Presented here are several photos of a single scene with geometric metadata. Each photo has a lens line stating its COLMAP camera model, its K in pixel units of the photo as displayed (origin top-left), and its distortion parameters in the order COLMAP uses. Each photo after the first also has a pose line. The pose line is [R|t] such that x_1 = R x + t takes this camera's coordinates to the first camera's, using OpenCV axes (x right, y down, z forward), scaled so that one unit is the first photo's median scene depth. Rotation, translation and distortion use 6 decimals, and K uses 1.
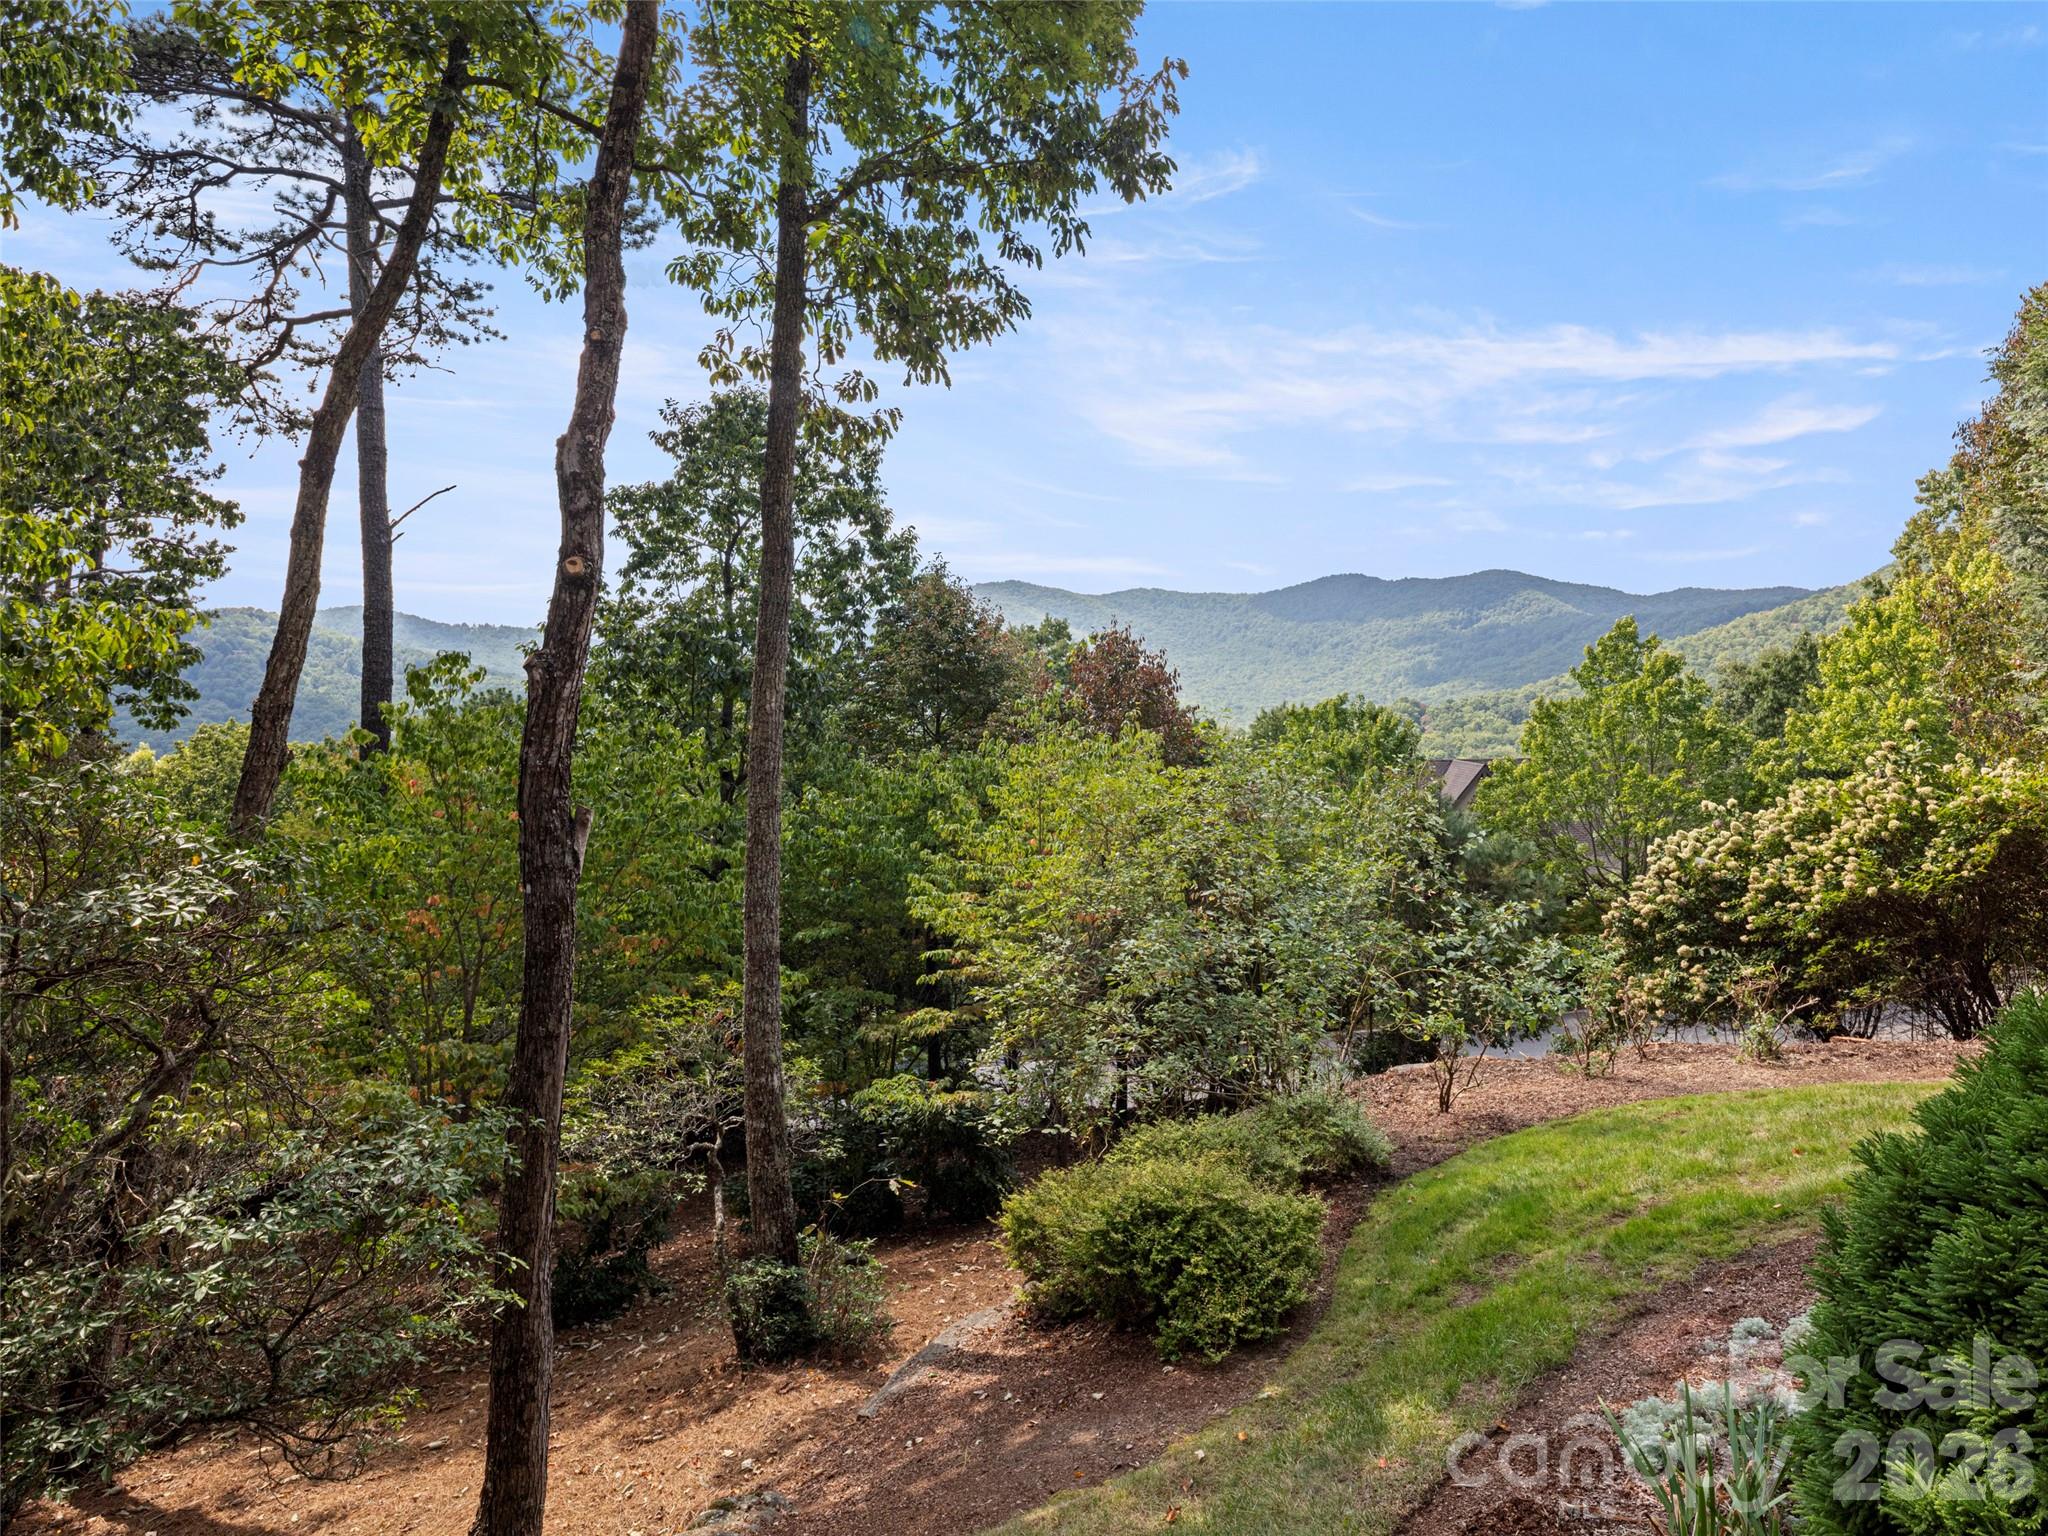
lens RADIAL K [[1118.4, 0, 1155.8], [0, 1118.4, 712.6], [0, 0, 1]] dist [0.000369, -0.000732]
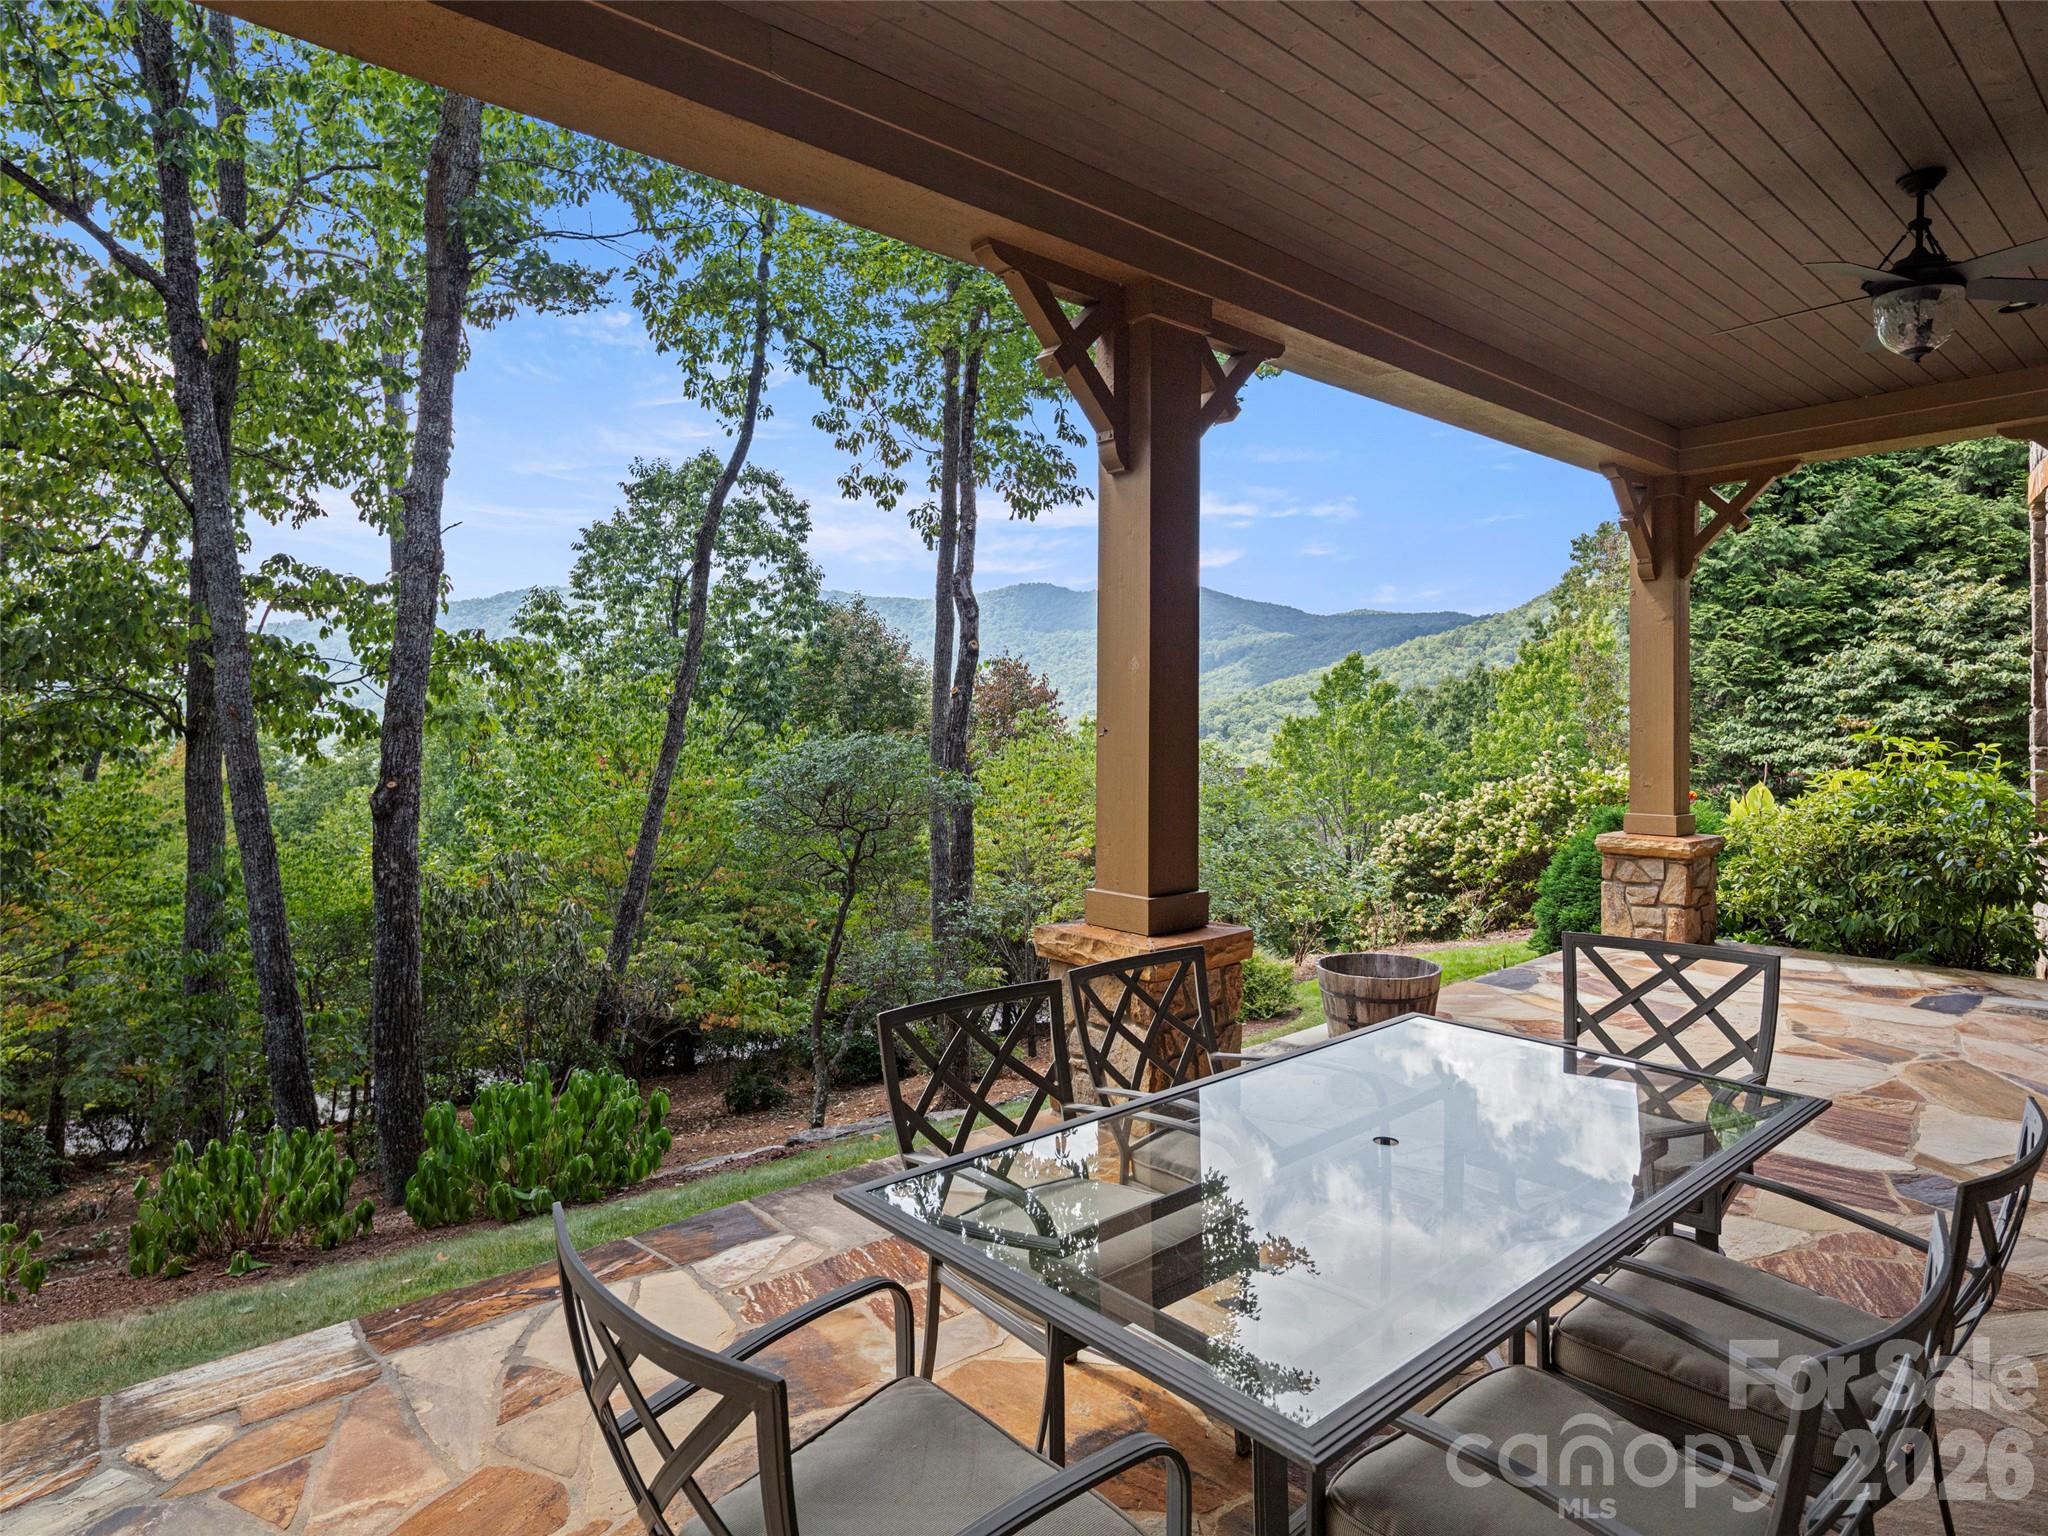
lens RADIAL K [[1151.2, 0, 1019.4], [0, 1151.2, 763.6], [0, 0, 1]] dist [0.001718, -0.001229]
pose [[0.987569, 0.012451, 0.156694, -0.235546], [-0.018076, 0.999240, 0.034527, 0.002859], [-0.156145, -0.036930, 0.987043, -0.340029]]
